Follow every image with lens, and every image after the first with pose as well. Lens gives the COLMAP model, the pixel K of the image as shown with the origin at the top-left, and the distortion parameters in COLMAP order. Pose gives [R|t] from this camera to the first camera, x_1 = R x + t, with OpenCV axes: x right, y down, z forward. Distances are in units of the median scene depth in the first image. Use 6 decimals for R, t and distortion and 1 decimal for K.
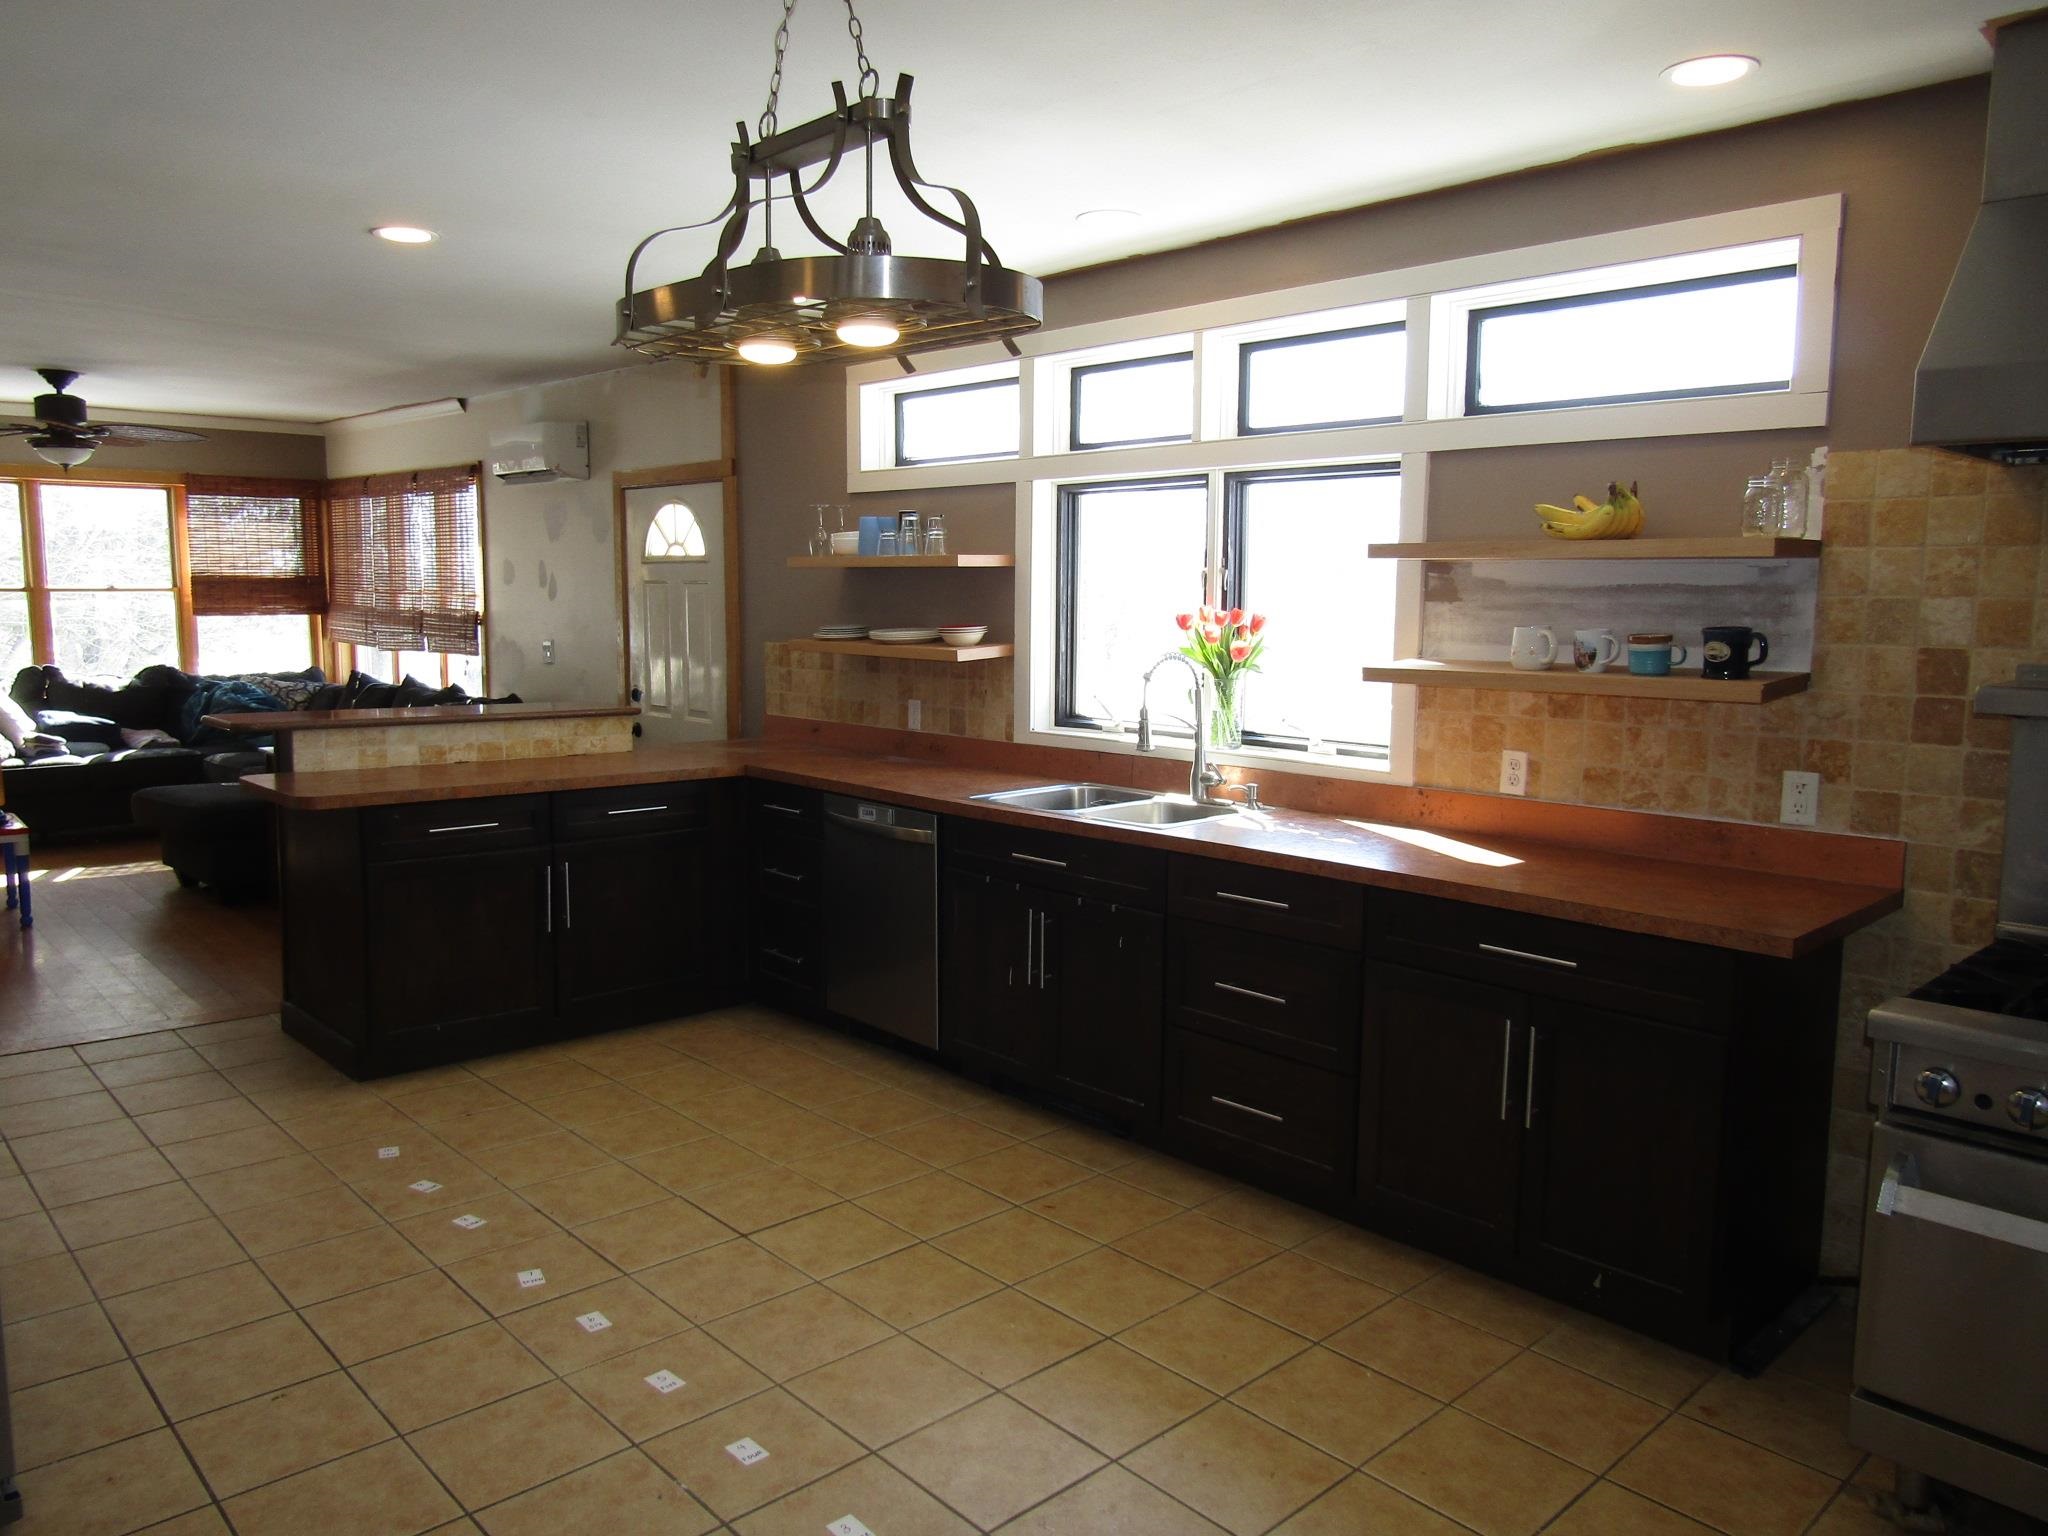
lens RADIAL K [[1453.8, 0, 1032.1], [0, 1453.8, 763.2], [0, 0, 1]] dist [-0.027081, 0.010575]
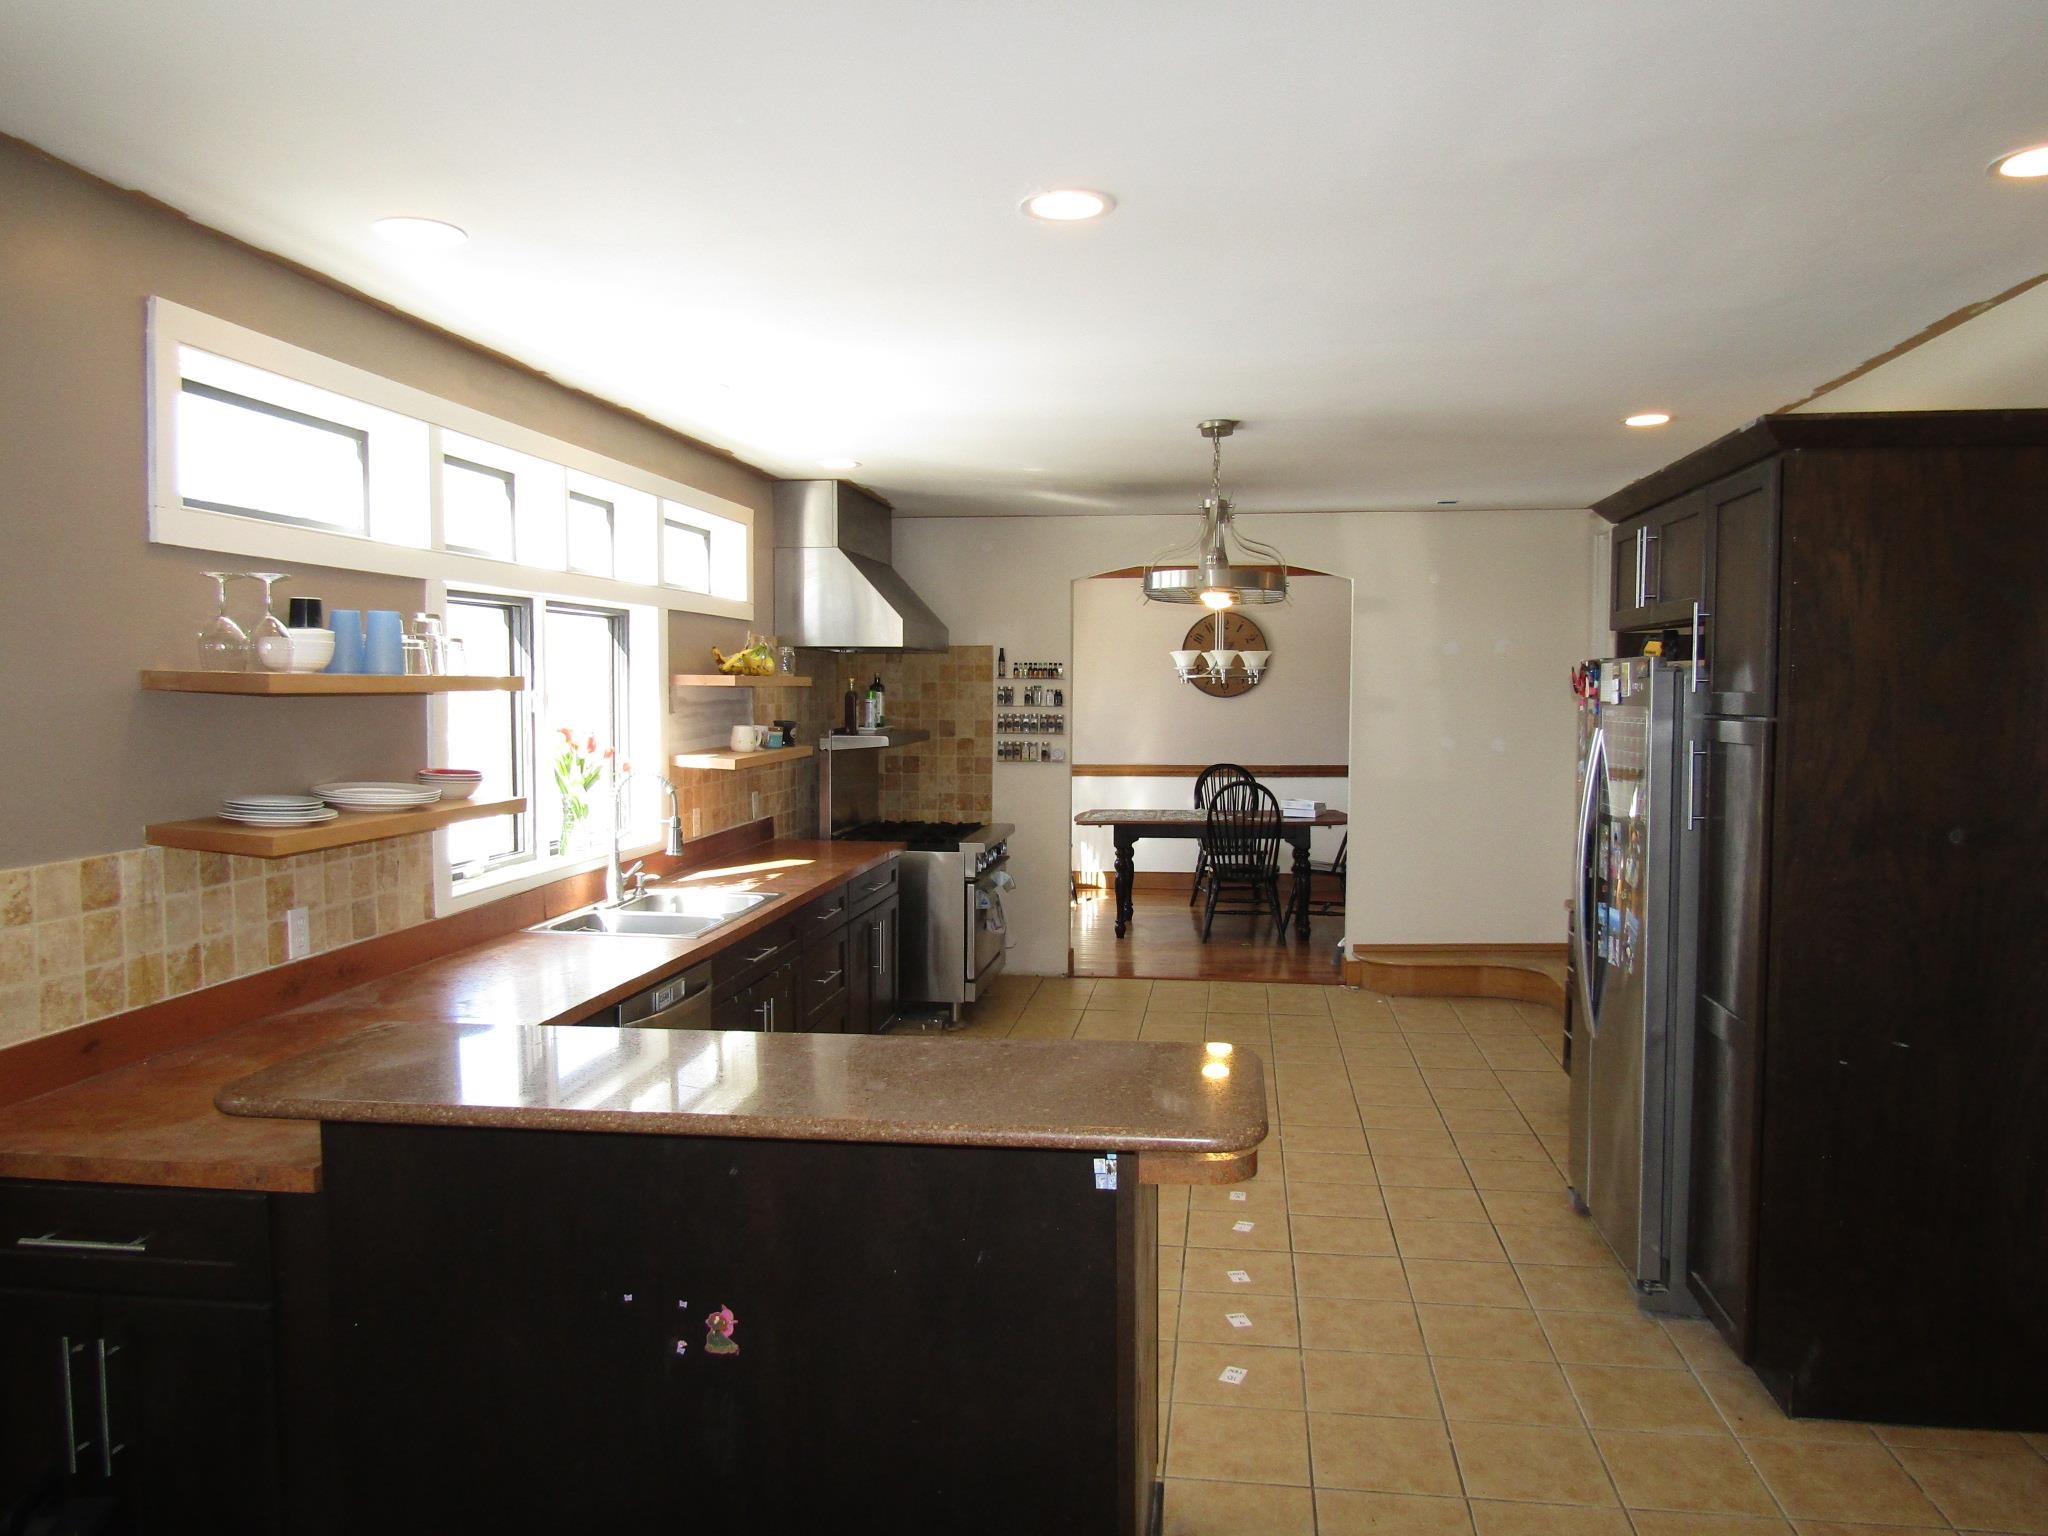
lens RADIAL K [[1456.5, 0, 1031.3], [0, 1456.5, 760.1], [0, 0, 1]] dist [-0.022917, 0.018466]
pose [[-0.622327, -0.047629, 0.781307, -0.871045], [0.089908, 0.987191, 0.131794, -0.184379], [-0.777576, 0.152265, -0.610074, 1.322600]]
